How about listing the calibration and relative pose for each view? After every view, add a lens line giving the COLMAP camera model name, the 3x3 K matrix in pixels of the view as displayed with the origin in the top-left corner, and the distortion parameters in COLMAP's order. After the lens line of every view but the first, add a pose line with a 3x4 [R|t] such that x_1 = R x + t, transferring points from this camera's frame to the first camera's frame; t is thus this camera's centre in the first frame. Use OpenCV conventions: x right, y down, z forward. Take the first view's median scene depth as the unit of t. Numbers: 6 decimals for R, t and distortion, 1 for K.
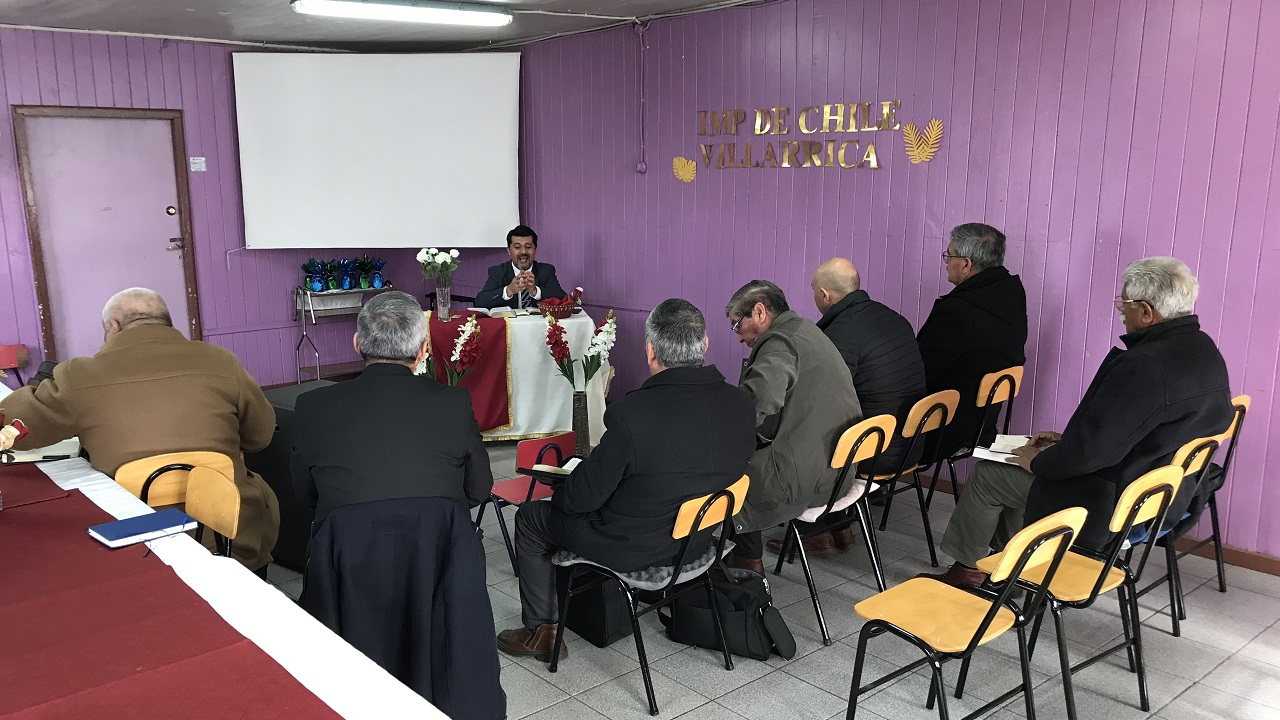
lens RADIAL K [[1025.7, 0, 640.4], [0, 1025.7, 419.2], [0, 0, 1]] dist [0.007402, -0.009618]
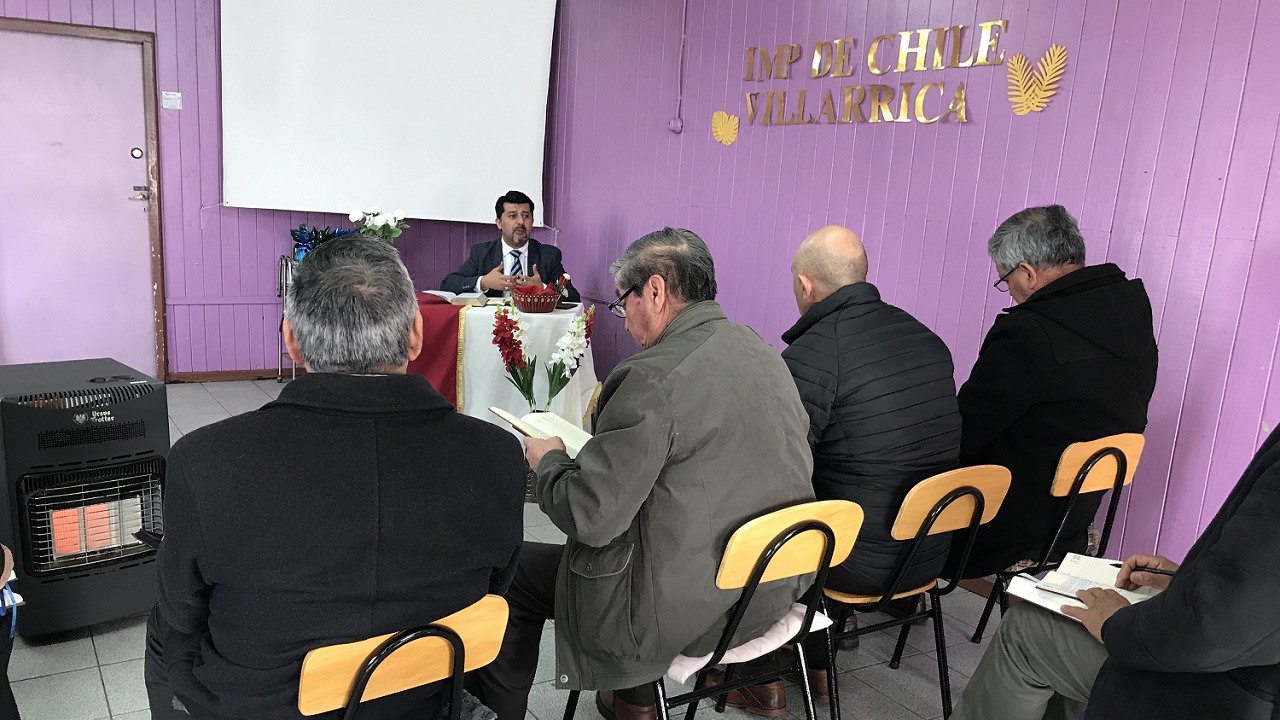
lens RADIAL K [[1068.0, 0, 640.3], [0, 1068.0, 427.9], [0, 0, 1]] dist [0.007233, 0.012927]
pose [[0.985079, 0.094474, -0.143854, 0.144594], [-0.096262, 0.995341, -0.005506, -0.020118], [0.142664, 0.019272, 0.989584, 0.284977]]
